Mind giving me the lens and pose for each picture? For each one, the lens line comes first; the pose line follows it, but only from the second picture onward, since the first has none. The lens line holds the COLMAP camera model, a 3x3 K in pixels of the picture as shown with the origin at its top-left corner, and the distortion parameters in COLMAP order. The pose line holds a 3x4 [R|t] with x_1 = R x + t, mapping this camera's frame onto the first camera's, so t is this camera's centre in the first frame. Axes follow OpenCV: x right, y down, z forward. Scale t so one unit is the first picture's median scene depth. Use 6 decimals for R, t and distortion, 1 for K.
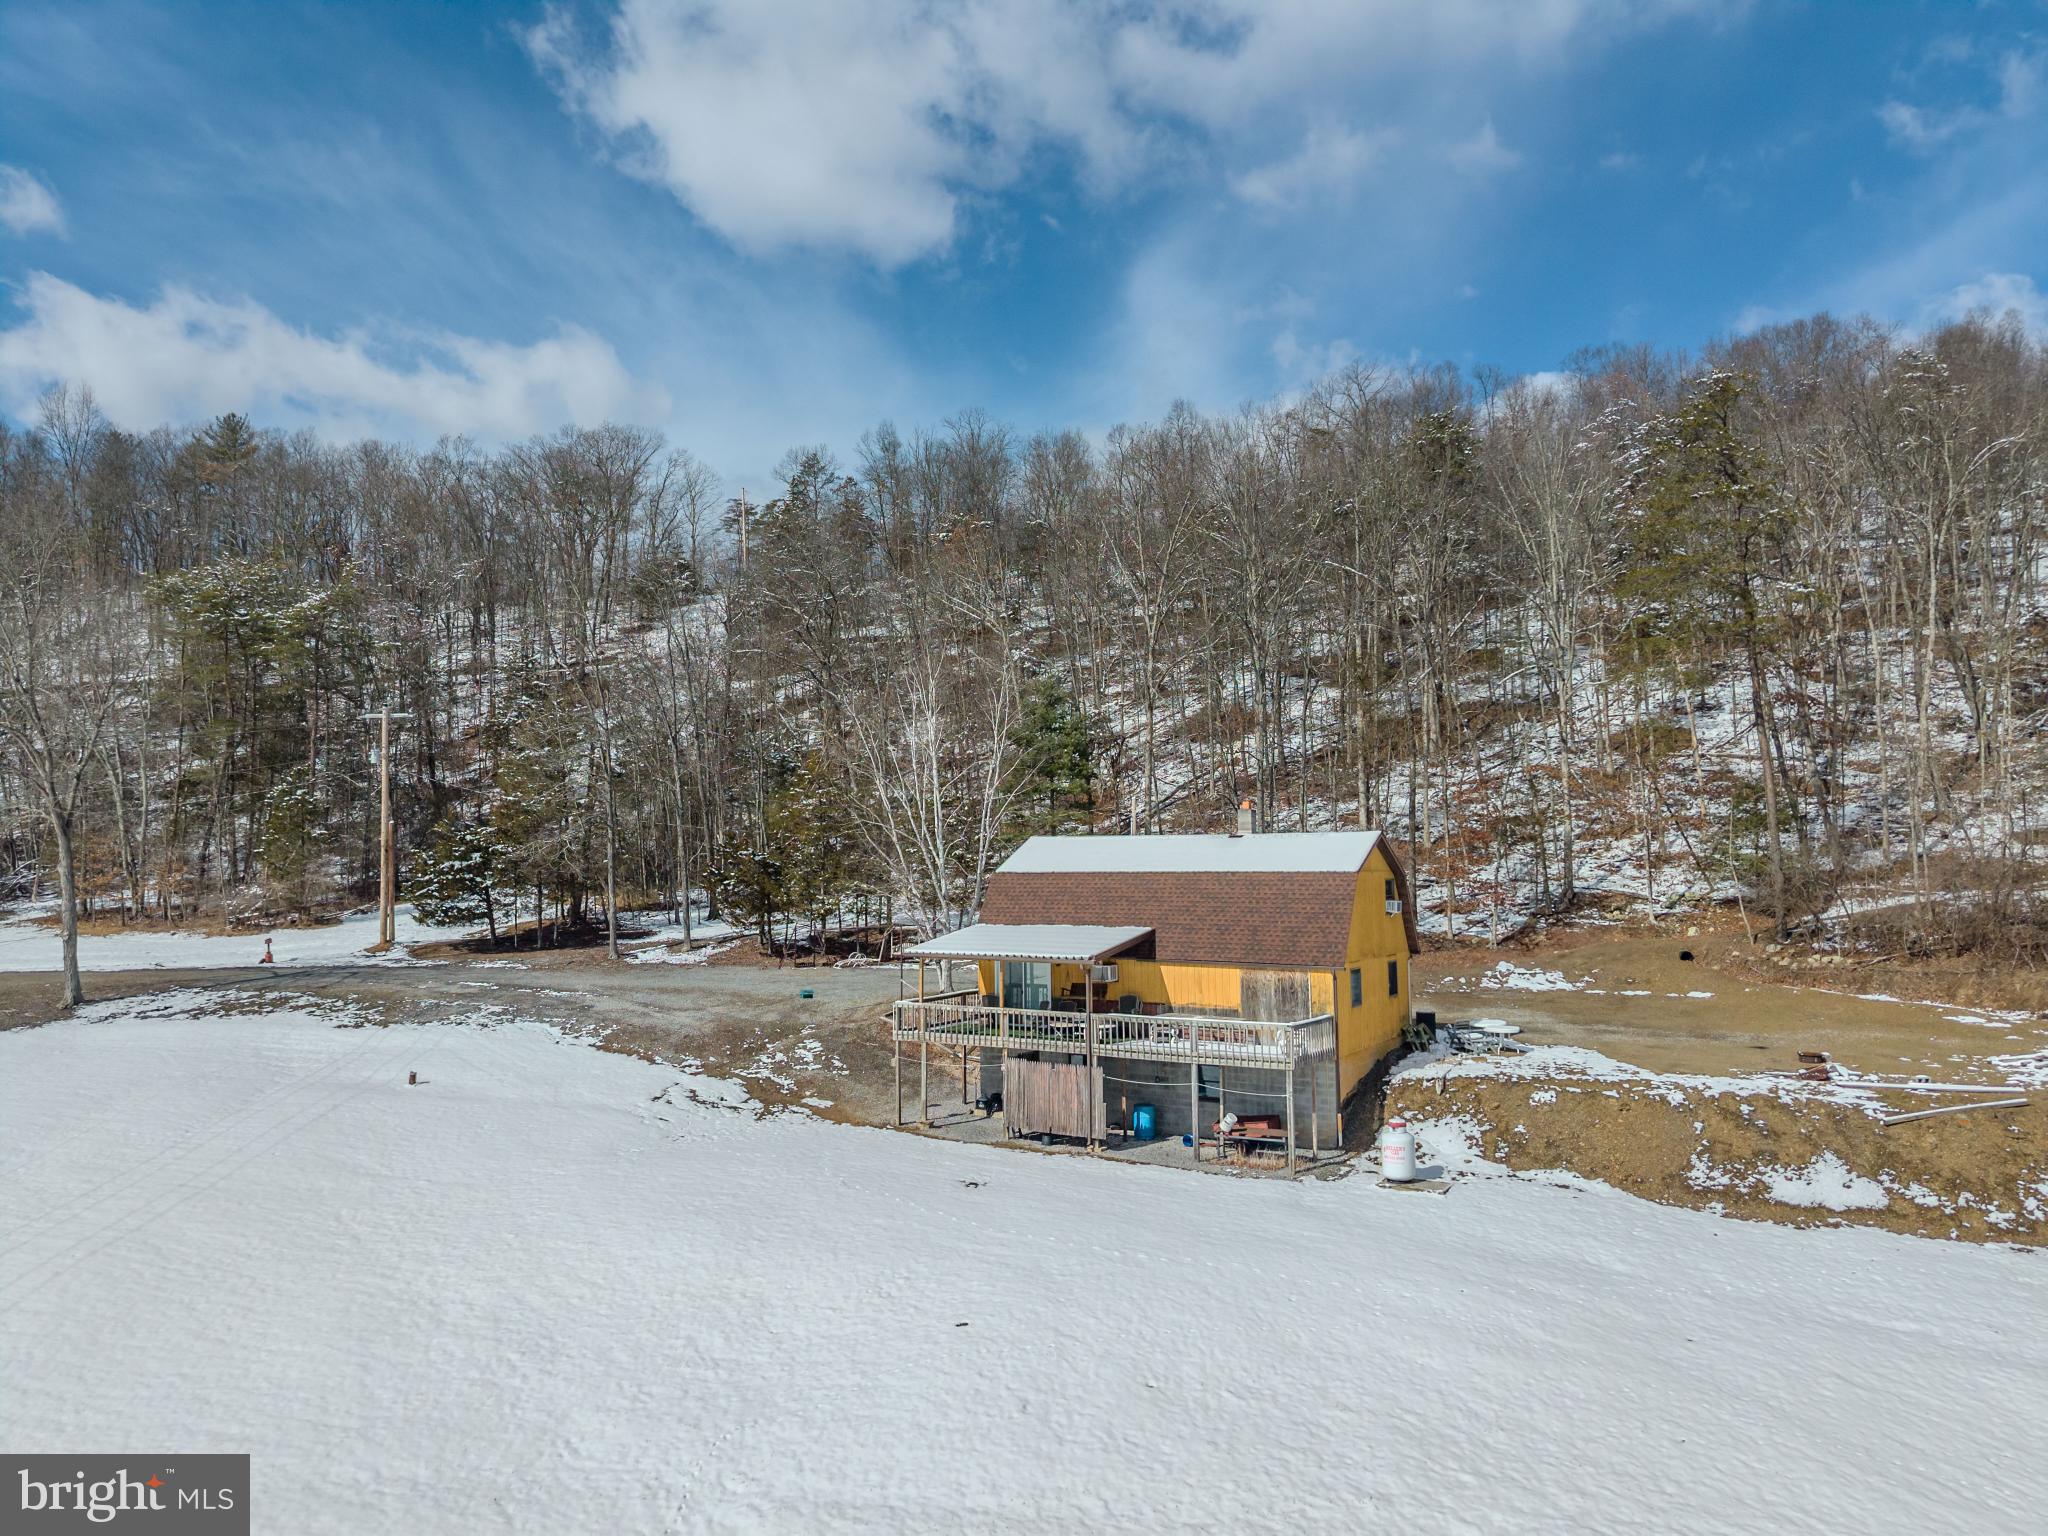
lens RADIAL K [[1367.0, 0, 1021.9], [0, 1367.0, 749.4], [0, 0, 1]] dist [0.031572, -0.034840]
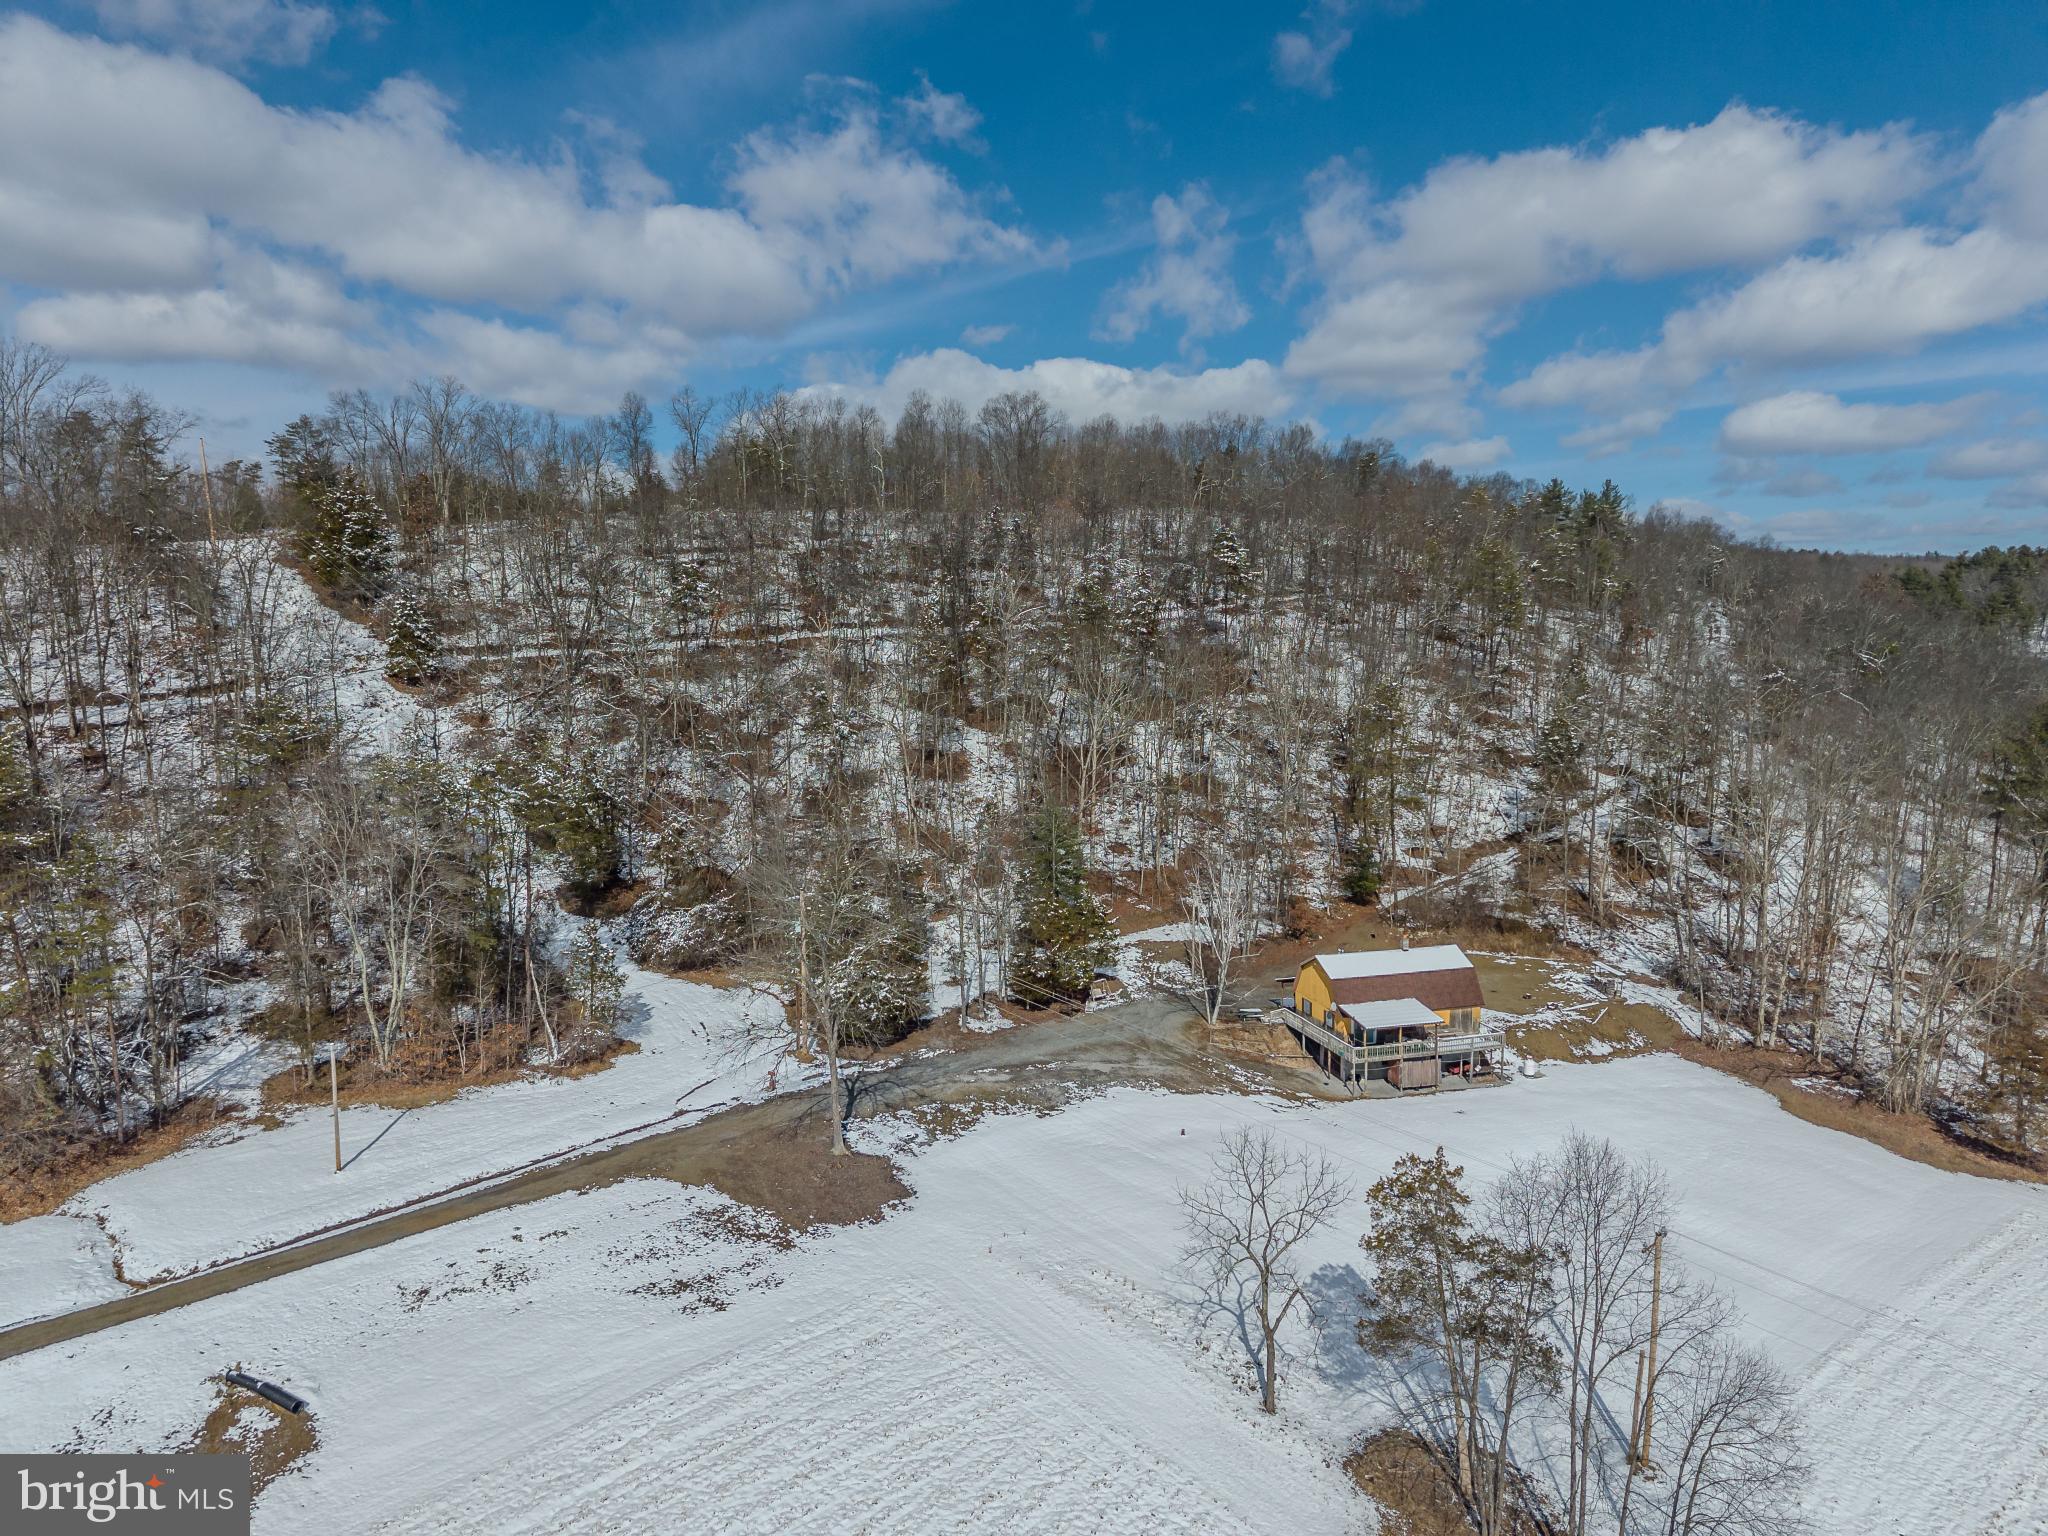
lens RADIAL K [[1371.2, 0, 1017.5], [0, 1371.2, 823.9], [0, 0, 1]] dist [0.025709, -0.002808]
pose [[0.689139, -0.108360, 0.716481, -2.309762], [-0.052208, 0.978762, 0.198243, -0.683888], [-0.722746, -0.174023, 0.668846, -0.120381]]
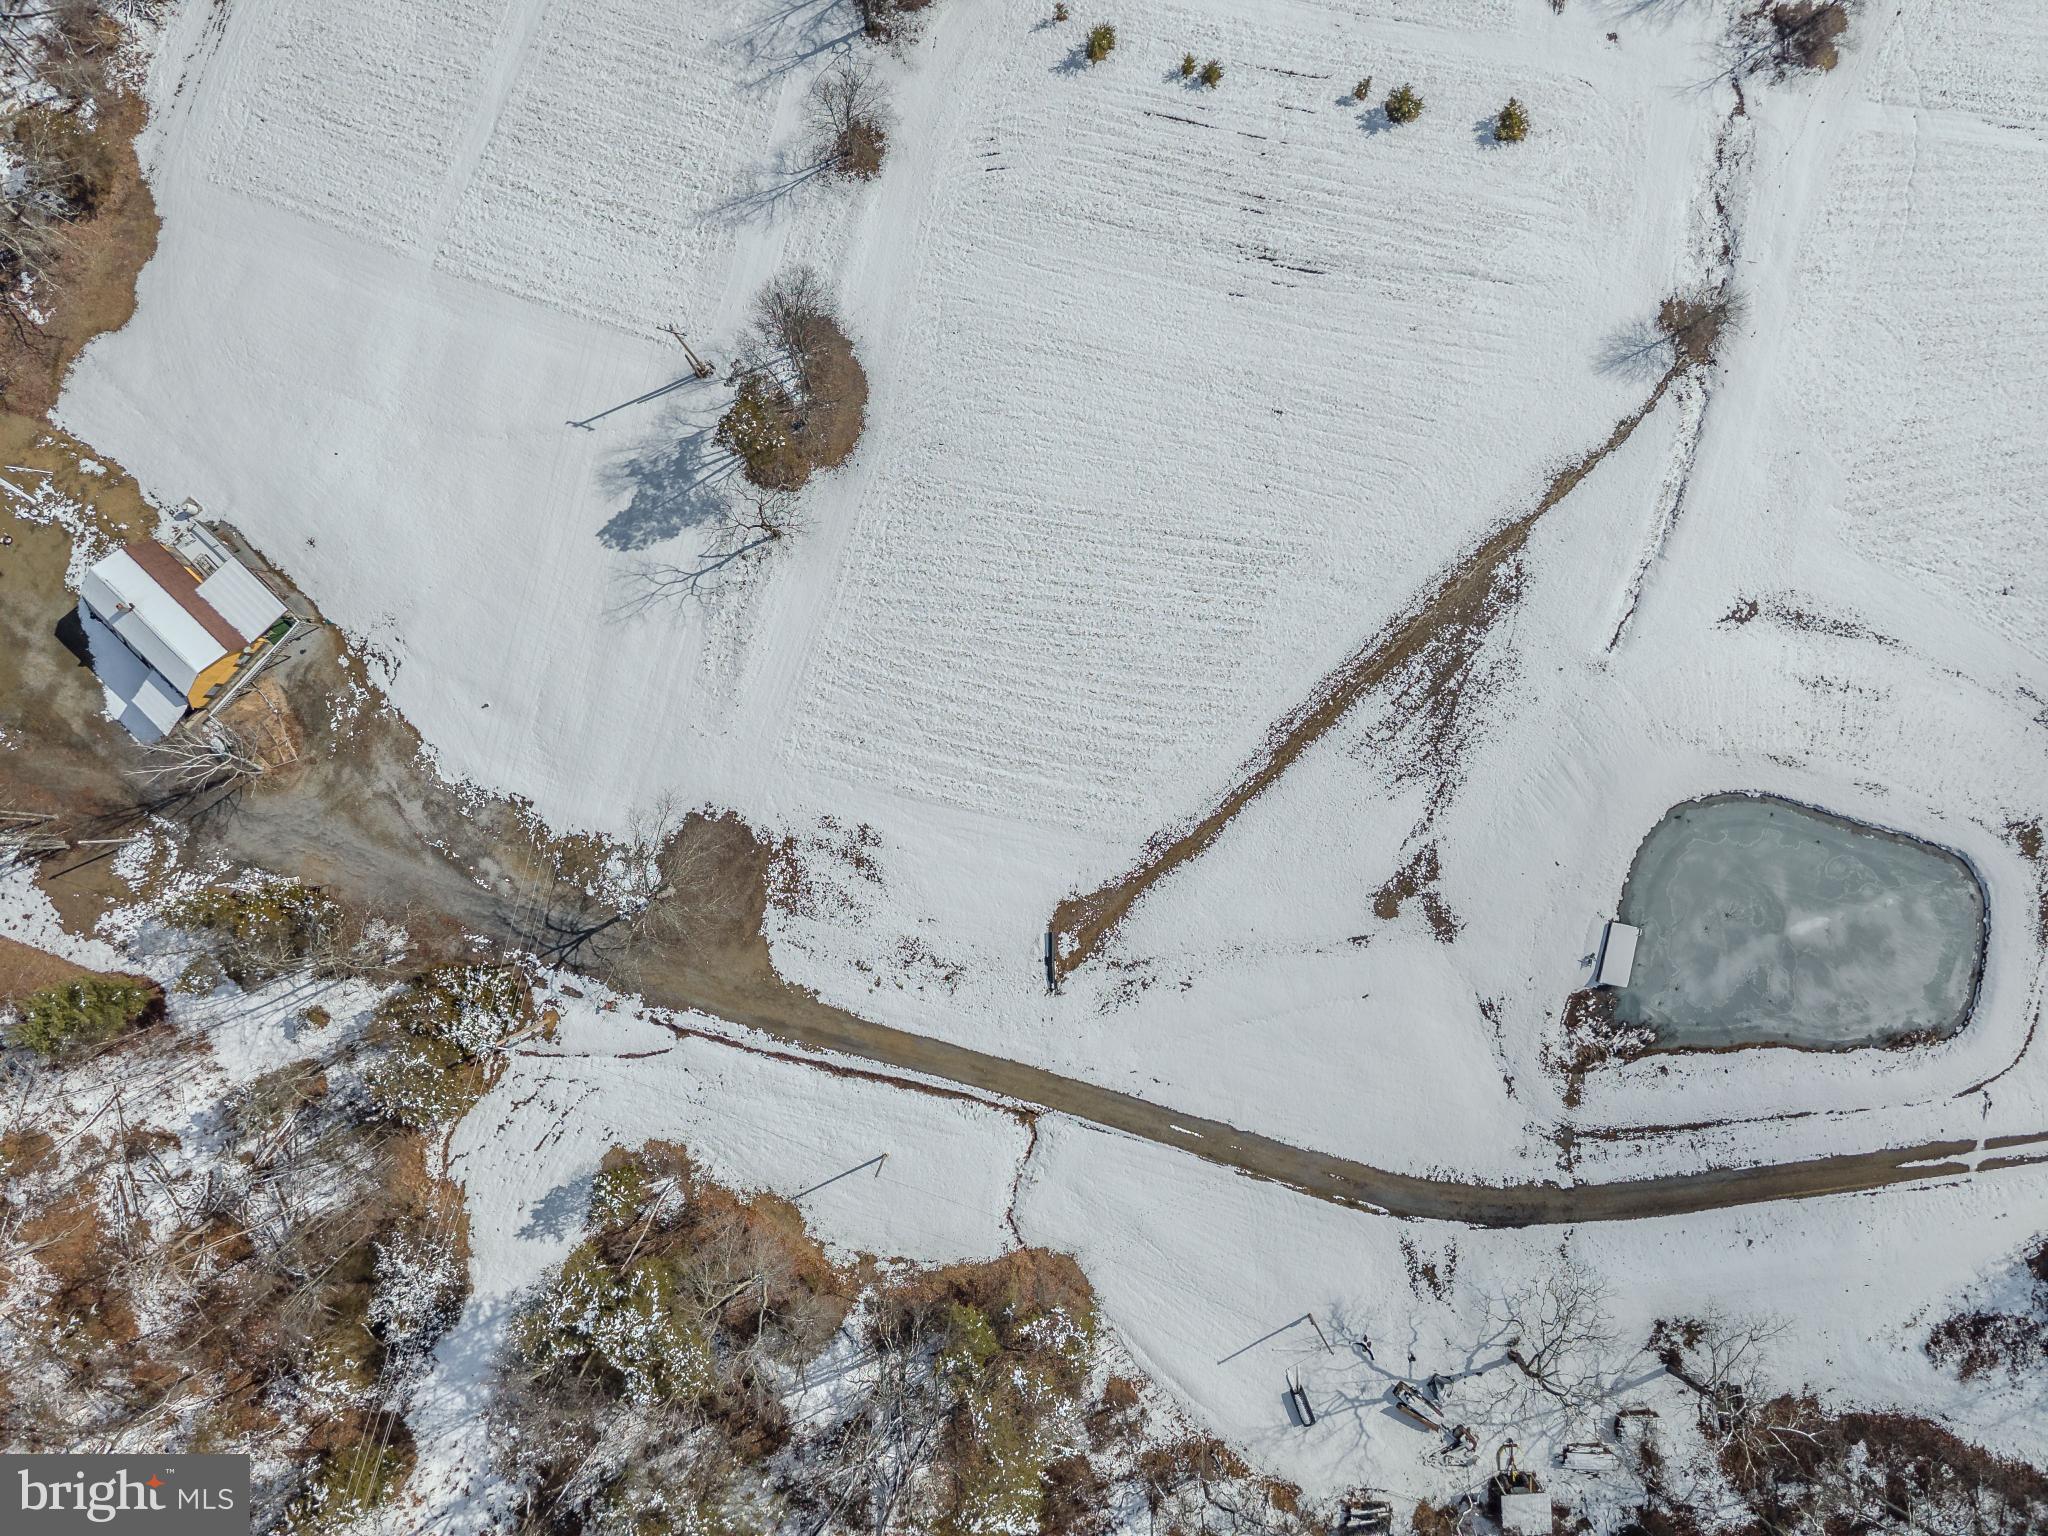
lens RADIAL K [[1393.2, 0, 1024.0], [0, 1393.2, 768.0], [0, 0, 1]] dist [0.029804, -0.030736]
pose [[-0.973837, -0.226454, 0.018991, -1.754352], [-0.000429, 0.085402, 0.996346, -2.797801], [-0.227248, 0.970271, -0.083265, 1.263235]]
